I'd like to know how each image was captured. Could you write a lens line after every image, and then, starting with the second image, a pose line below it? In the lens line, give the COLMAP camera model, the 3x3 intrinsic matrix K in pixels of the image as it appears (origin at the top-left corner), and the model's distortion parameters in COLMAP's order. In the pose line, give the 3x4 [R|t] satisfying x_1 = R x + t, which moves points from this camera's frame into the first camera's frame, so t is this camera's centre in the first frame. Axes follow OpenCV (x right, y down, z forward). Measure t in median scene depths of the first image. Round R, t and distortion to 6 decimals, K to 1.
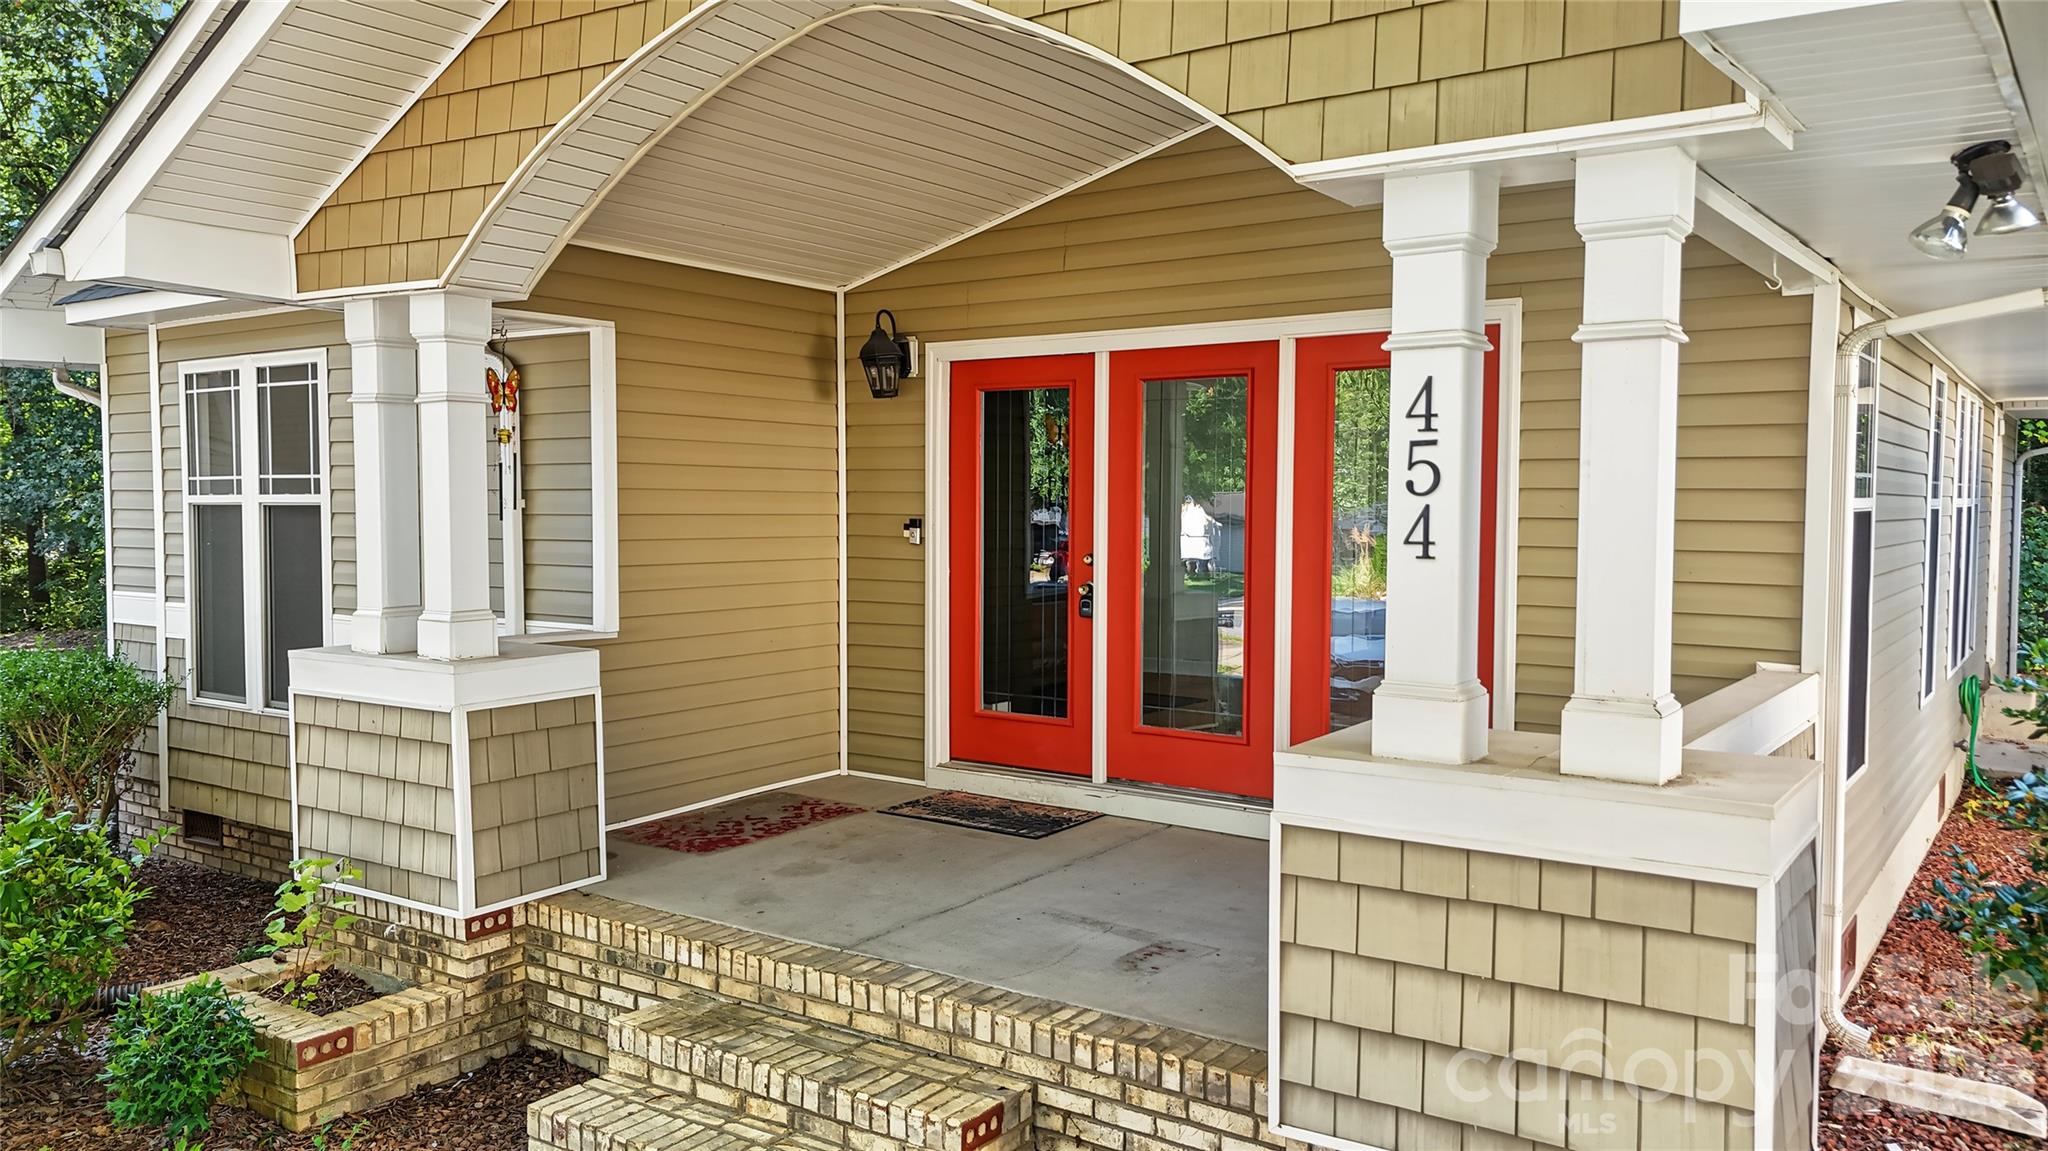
lens RADIAL K [[1511.2, 0, 1026.9], [0, 1511.2, 554.7], [0, 0, 1]] dist [0.062100, -0.071924]
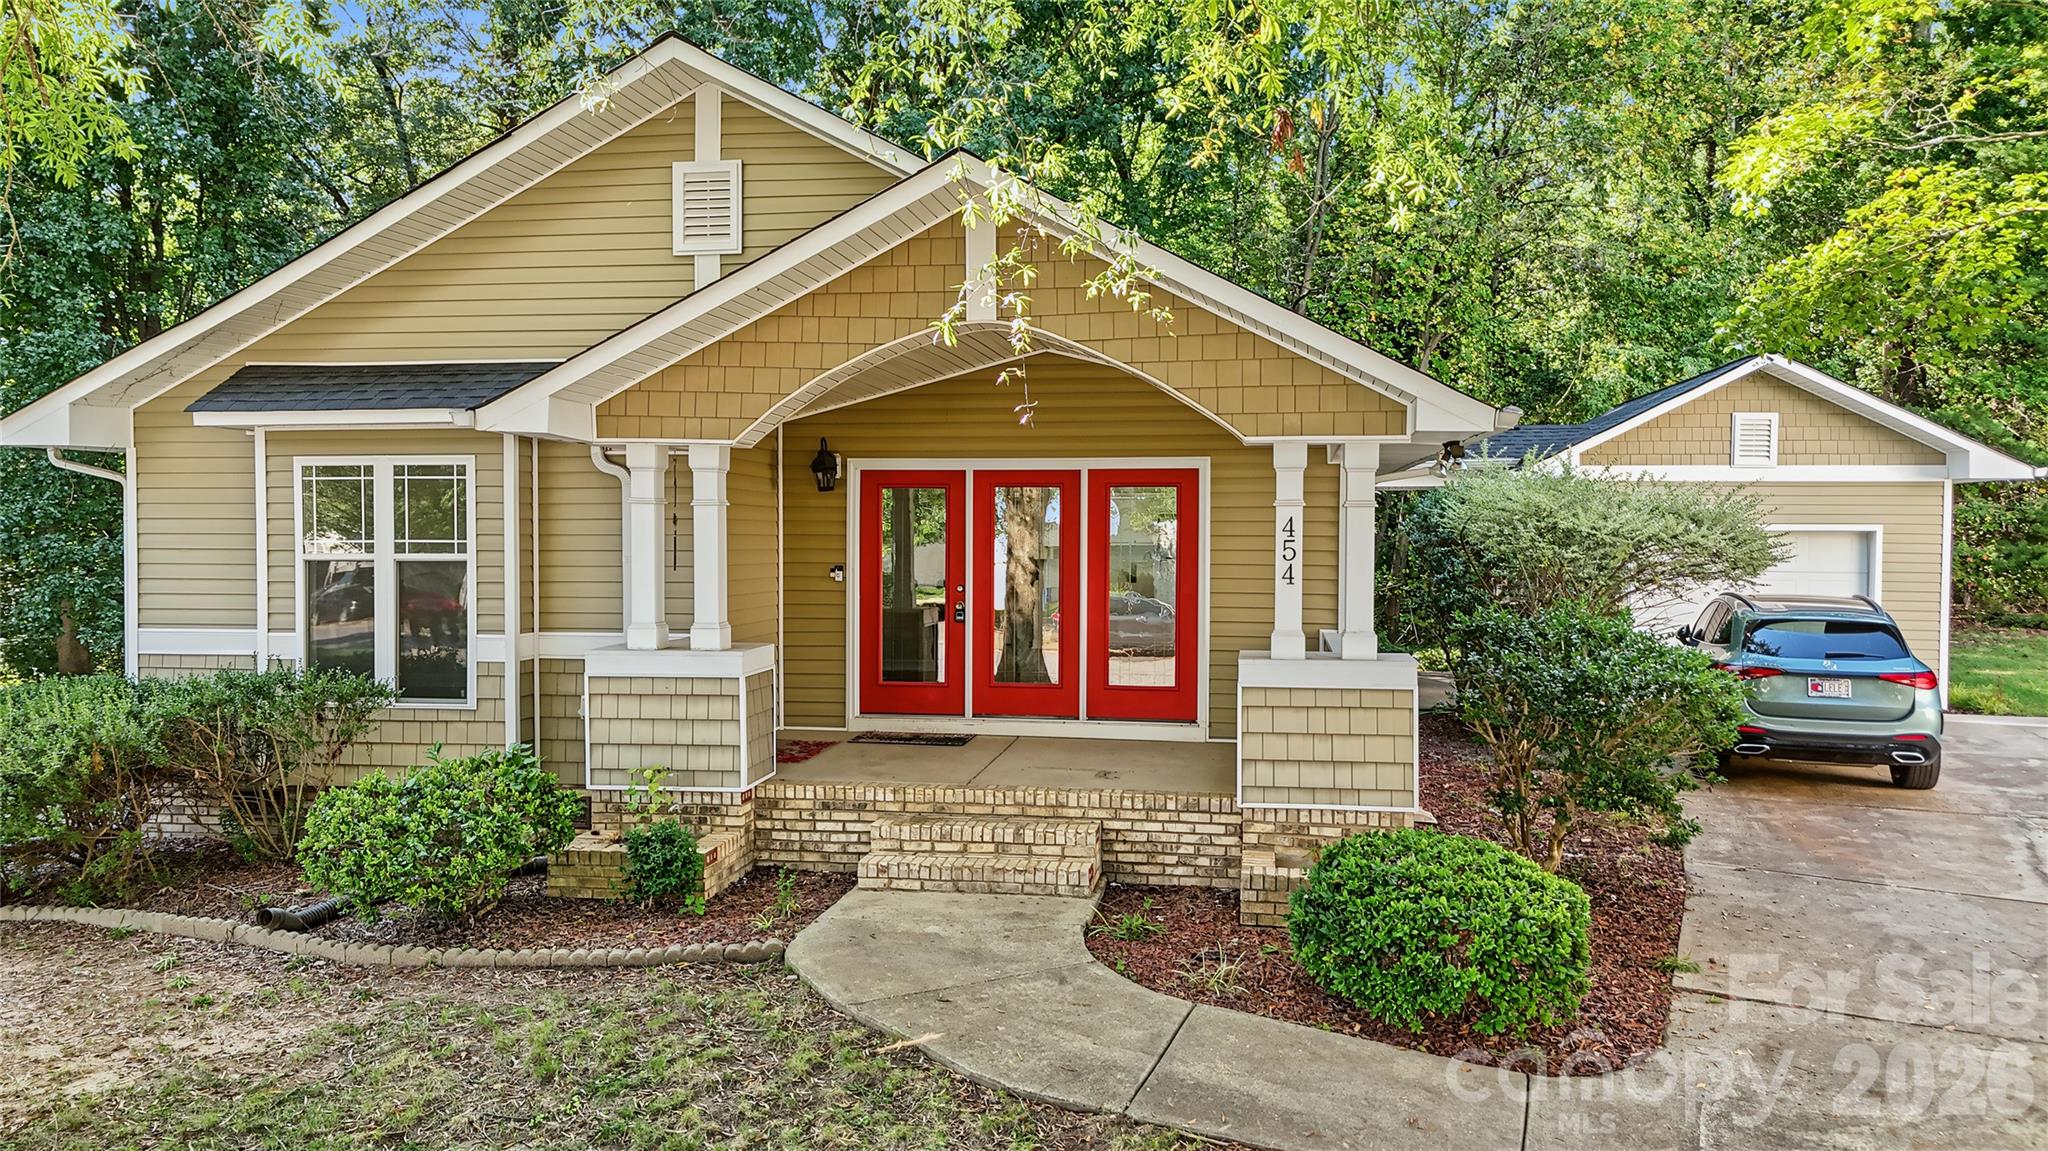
lens RADIAL K [[1498.3, 0, 1022.3], [0, 1498.3, 534.6], [0, 0, 1]] dist [0.120084, -0.069911]
pose [[0.902688, -0.000657, 0.430296, -0.835087], [0.015318, 0.999414, -0.030610, -0.006540], [-0.430024, 0.034223, 0.902169, -0.766625]]
